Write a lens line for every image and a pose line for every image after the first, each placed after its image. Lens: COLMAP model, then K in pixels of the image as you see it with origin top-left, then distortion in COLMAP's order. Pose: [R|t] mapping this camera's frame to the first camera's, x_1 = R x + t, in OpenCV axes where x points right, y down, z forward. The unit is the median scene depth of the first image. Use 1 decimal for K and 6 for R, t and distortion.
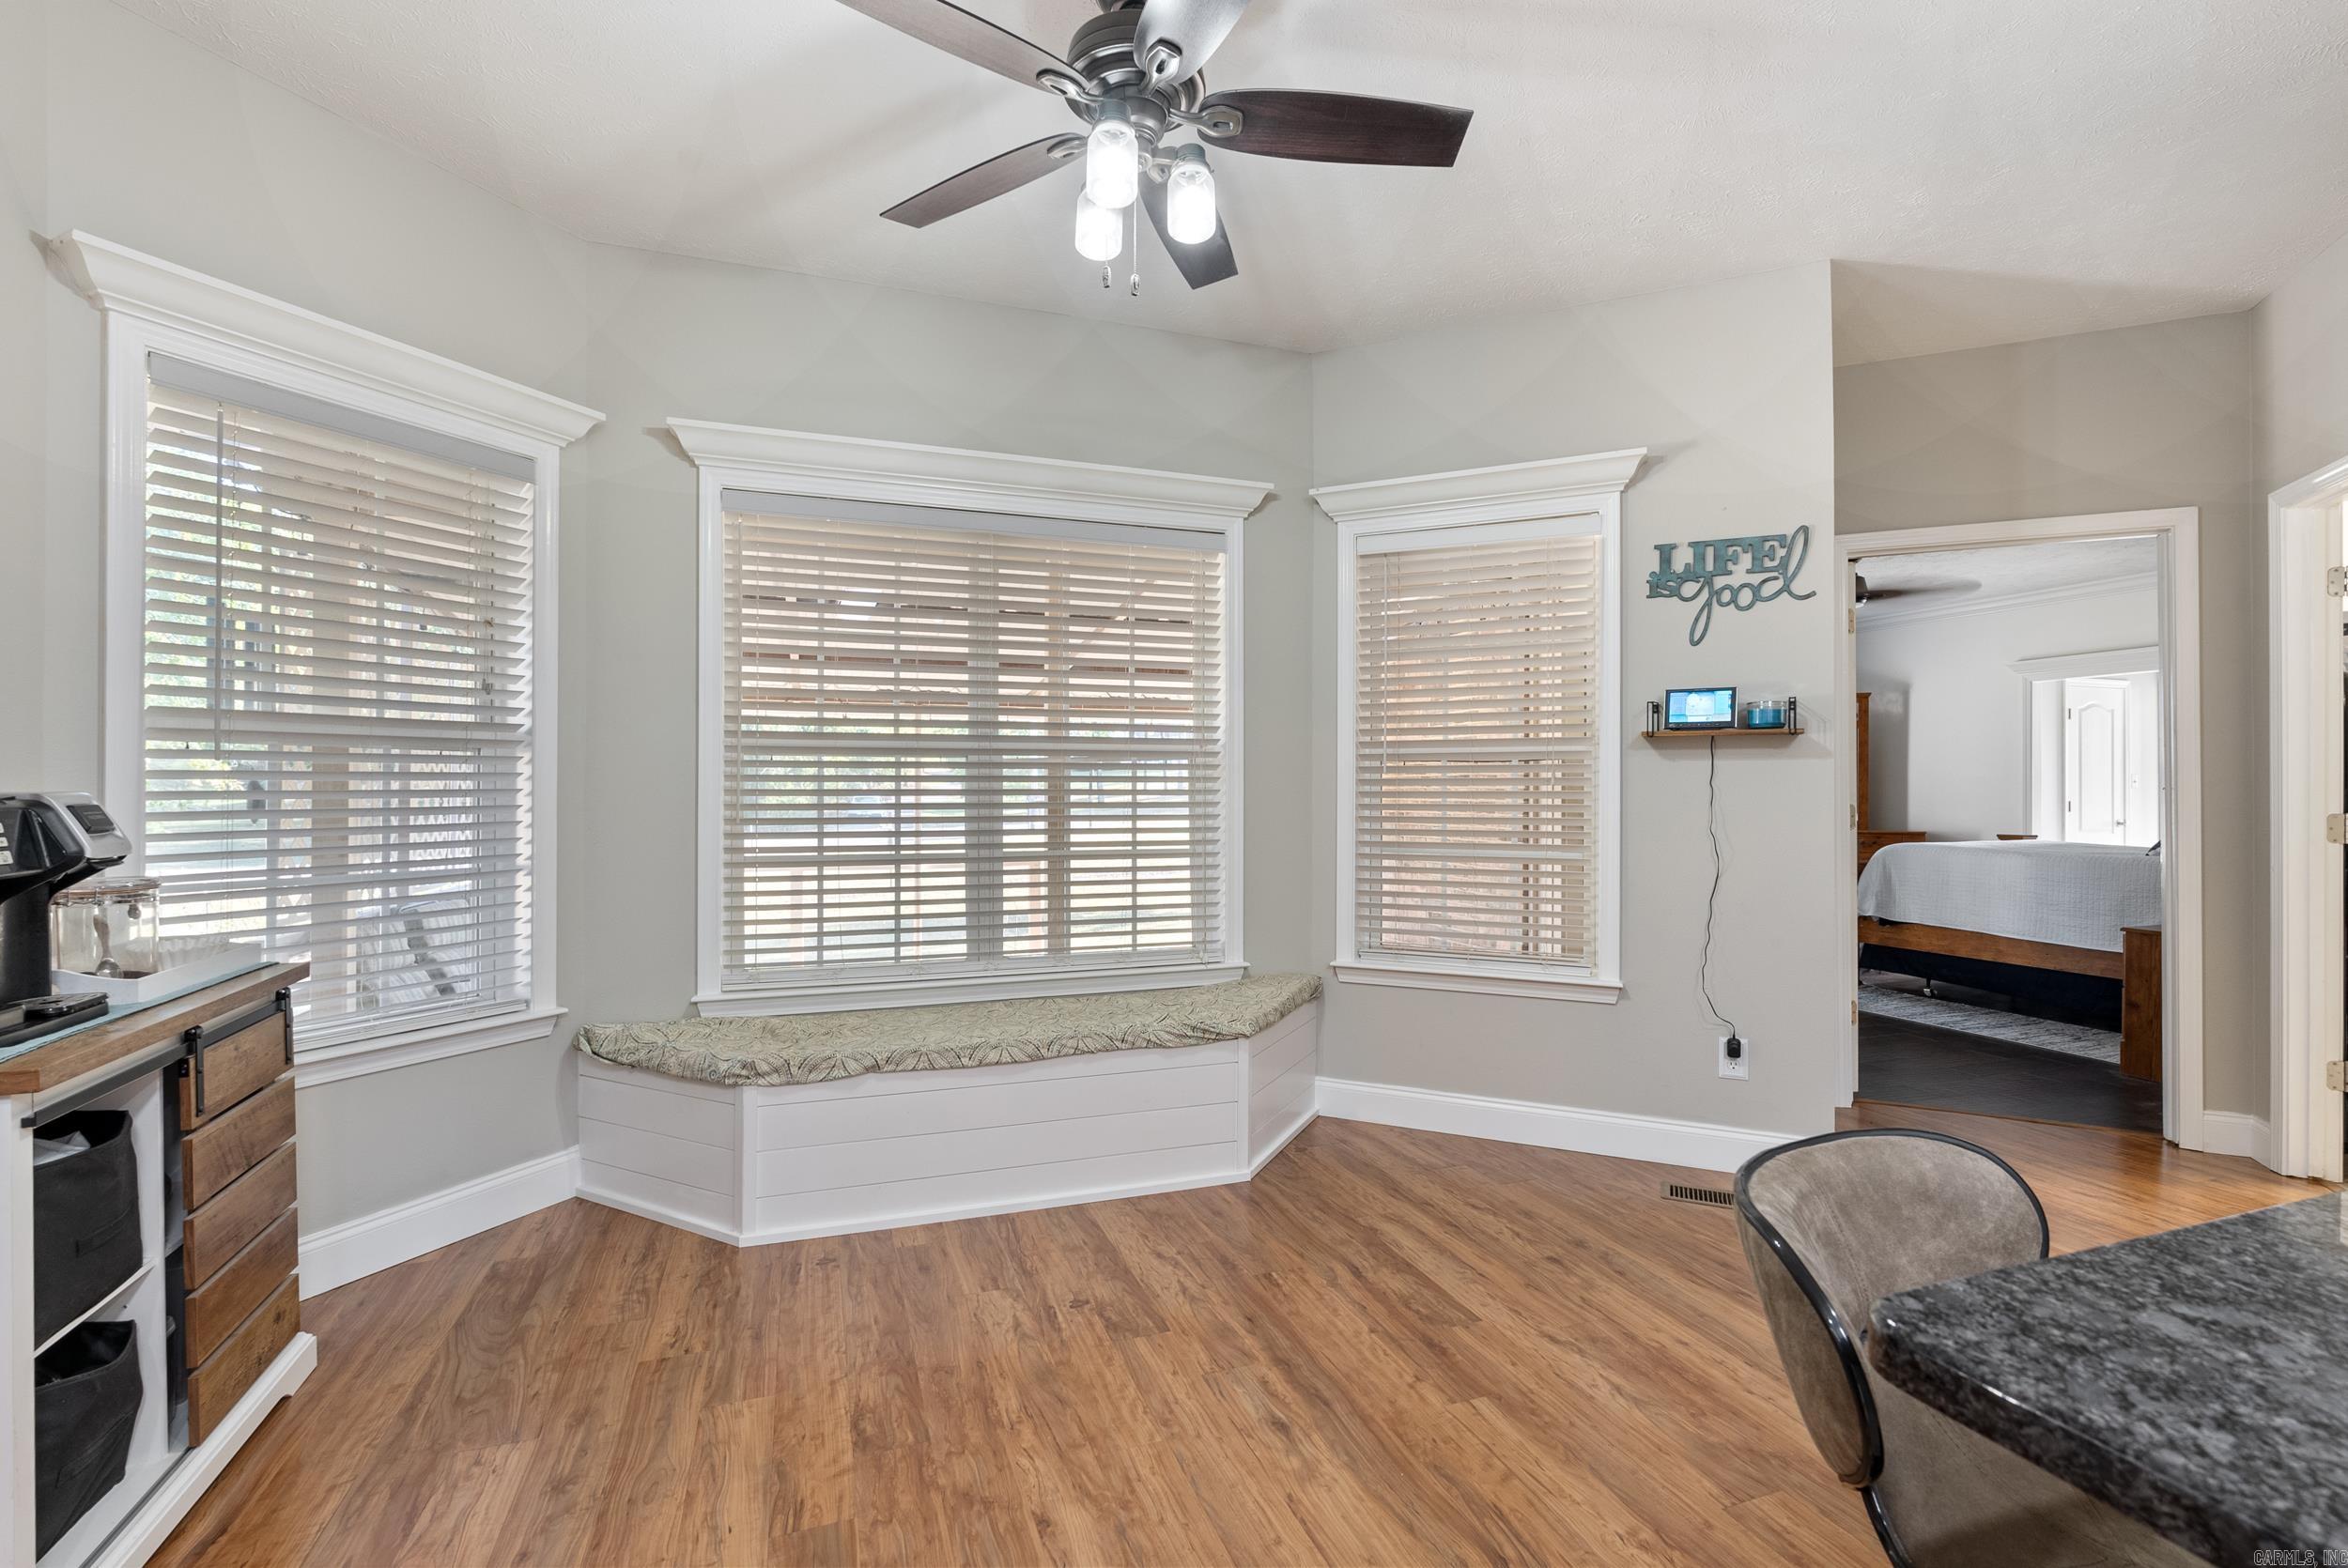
lens RADIAL K [[1041.0, 0, 1171.4], [0, 1041.0, 783.2], [0, 0, 1]] dist [-0.001346, -0.000300]
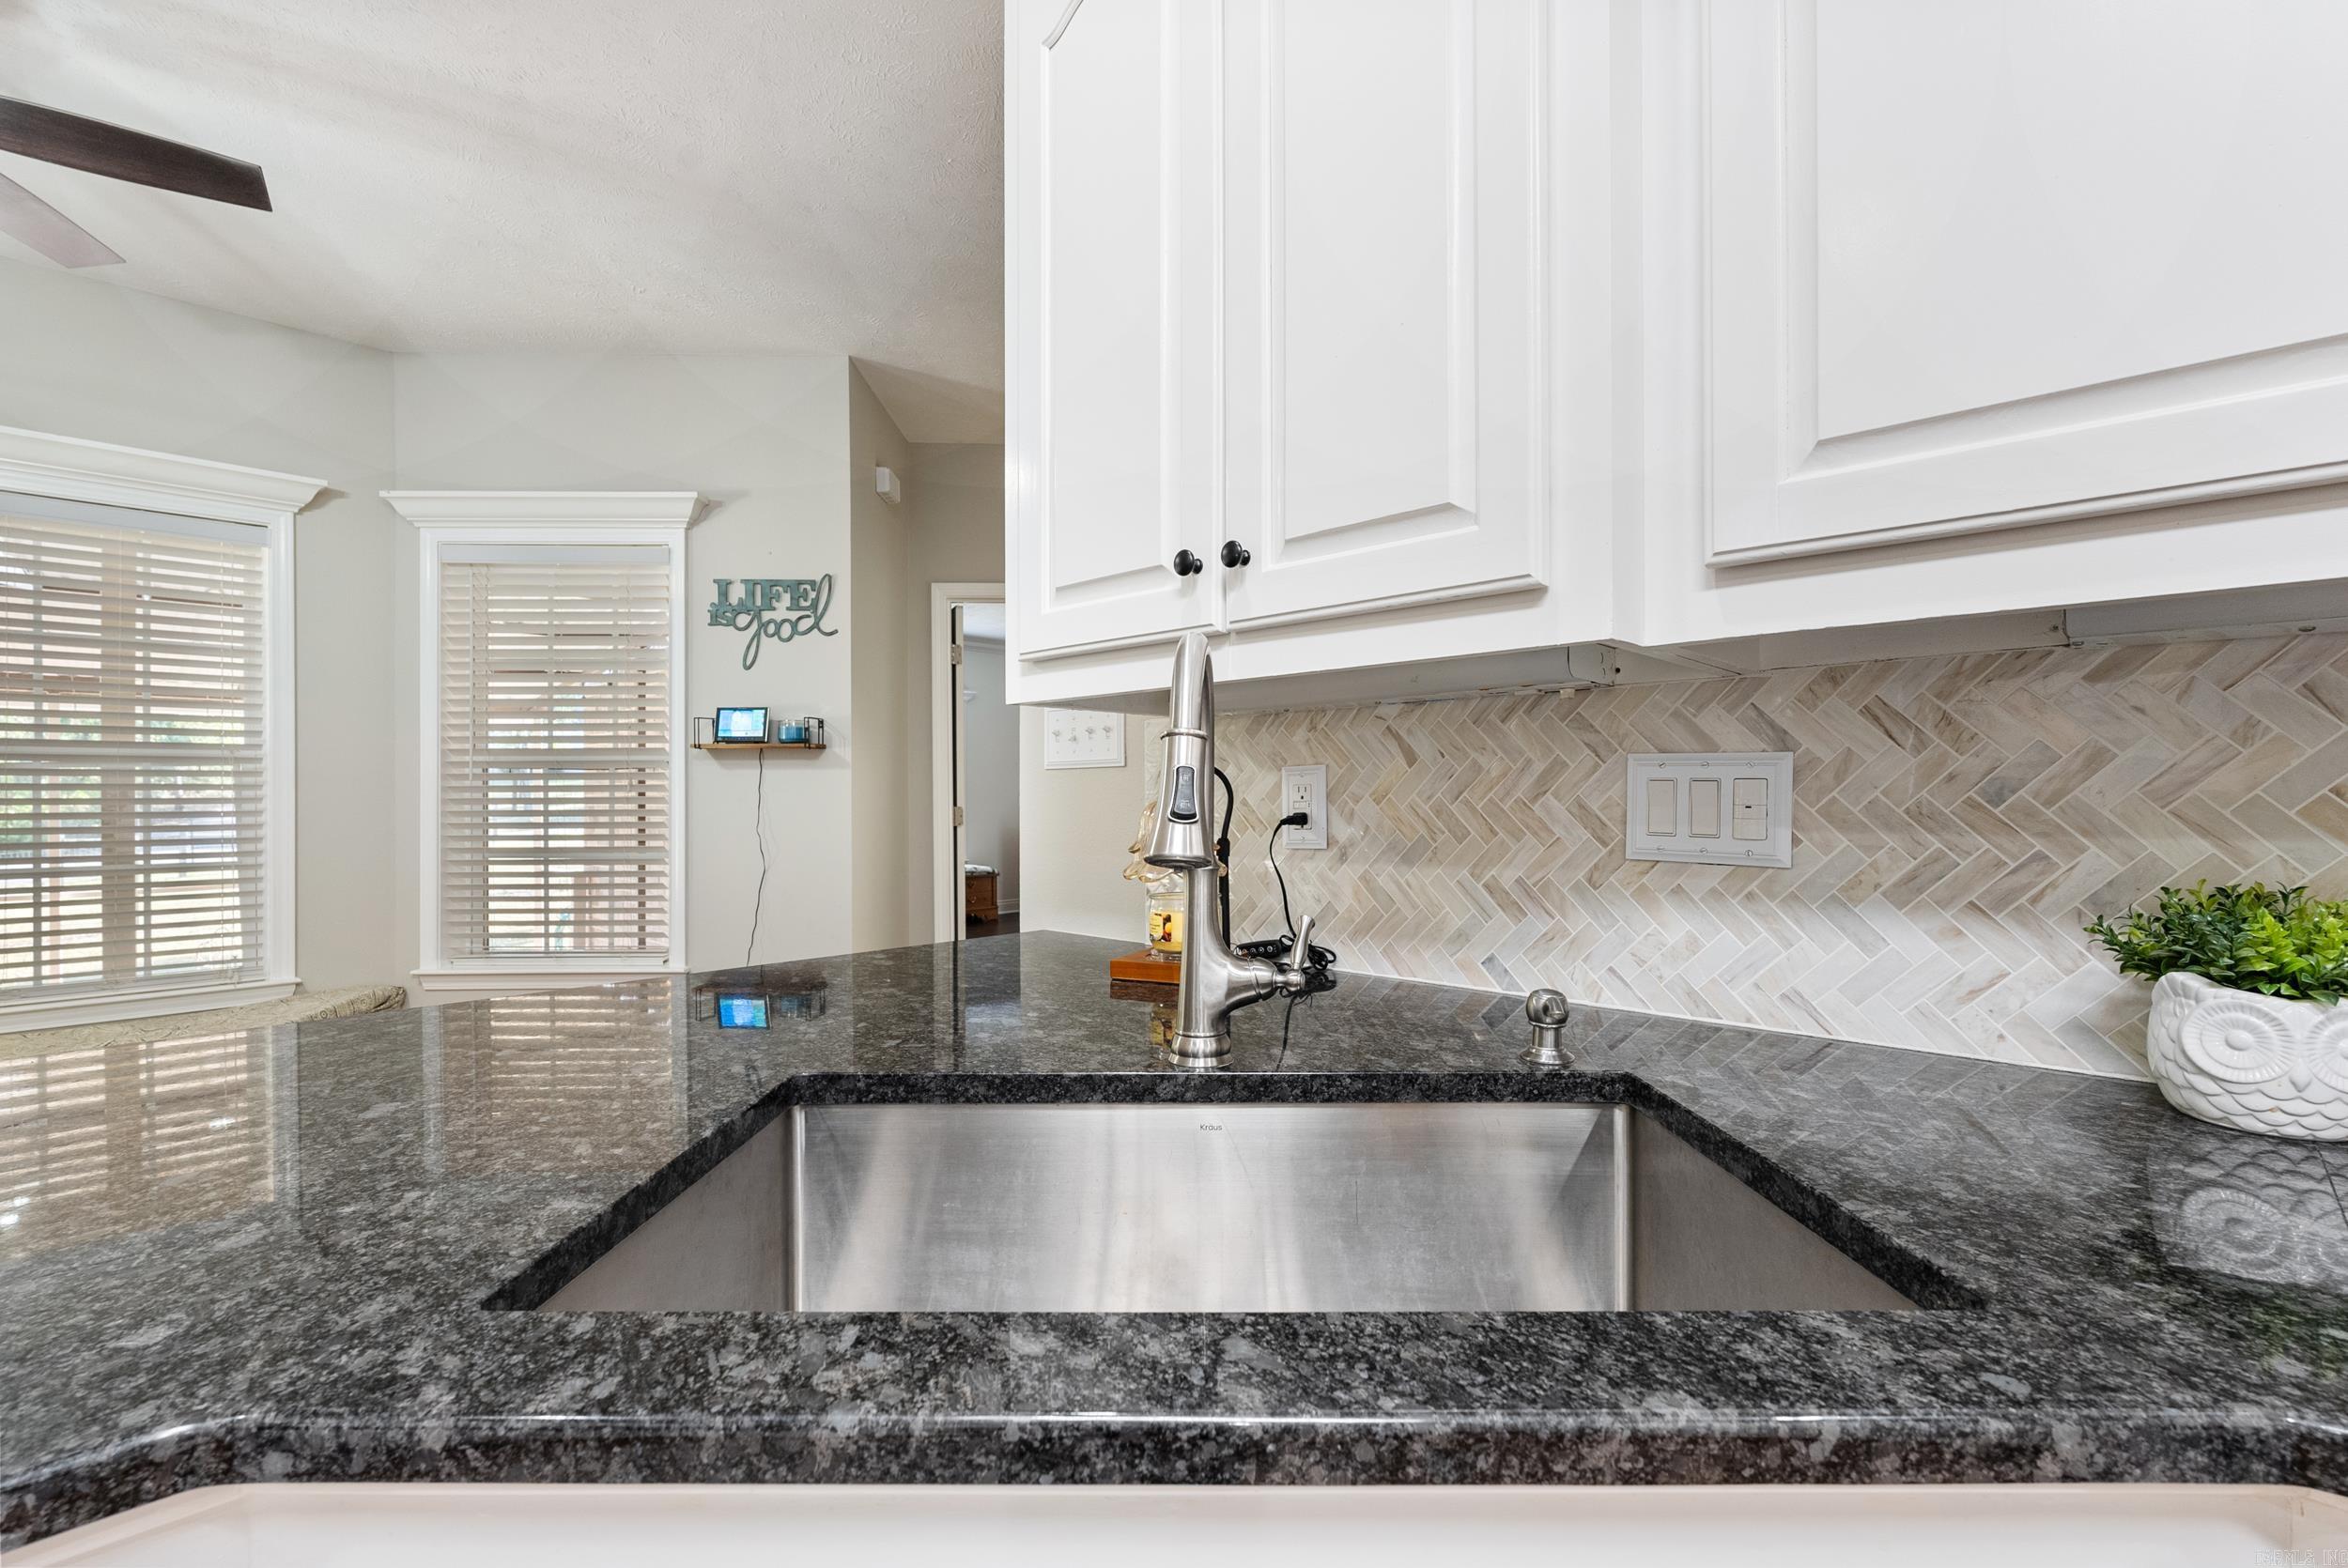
lens RADIAL K [[1041.0, 0, 1179.6], [0, 1041.0, 783.2], [0, 0, 1]] dist [-0.001346, -0.000300]
pose [[0.895830, -0.001666, 0.444393, 0.419226], [0.002062, 0.999998, -0.000408, -0.005209], [-0.444391, 0.001281, 0.895832, -0.242950]]
